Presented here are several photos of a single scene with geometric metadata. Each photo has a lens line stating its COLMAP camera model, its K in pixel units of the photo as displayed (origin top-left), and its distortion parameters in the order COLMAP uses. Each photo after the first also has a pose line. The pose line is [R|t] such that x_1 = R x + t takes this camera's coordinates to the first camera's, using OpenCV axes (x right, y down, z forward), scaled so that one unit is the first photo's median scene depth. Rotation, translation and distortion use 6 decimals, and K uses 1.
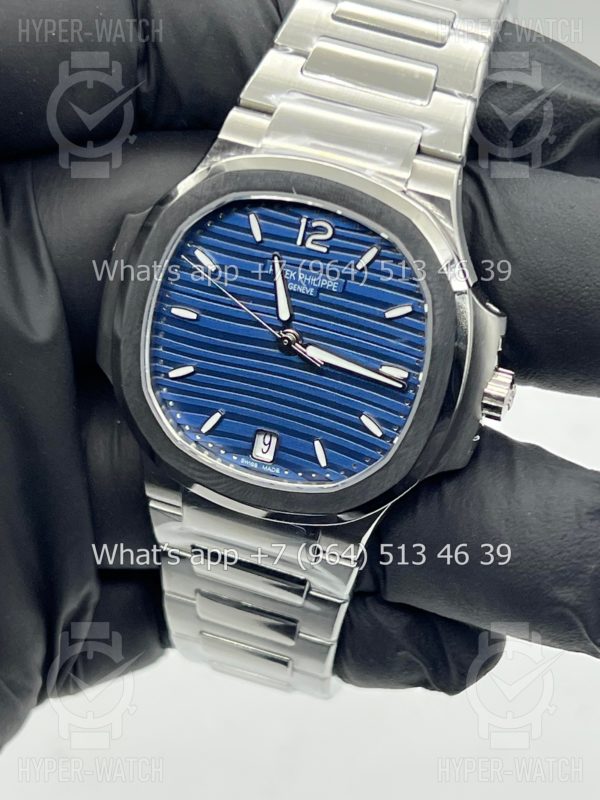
lens RADIAL K [[1883.0, 0, 295.9], [0, 1883.0, 402.8], [0, 0, 1]] dist [0.298101, 0.000000]
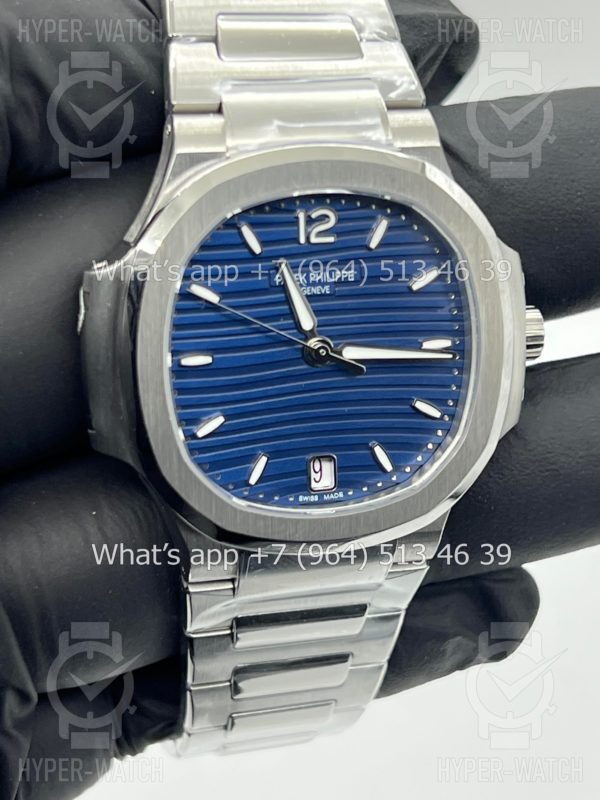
lens RADIAL K [[1883.0, 0, 303.9], [0, 1883.0, 414.1], [0, 0, 1]] dist [0.298101, 0.000000]
pose [[0.822857, -0.327732, 0.464217, -0.429465], [0.328050, 0.941020, 0.082856, -0.080178], [-0.463992, 0.084108, 0.881837, 0.222381]]
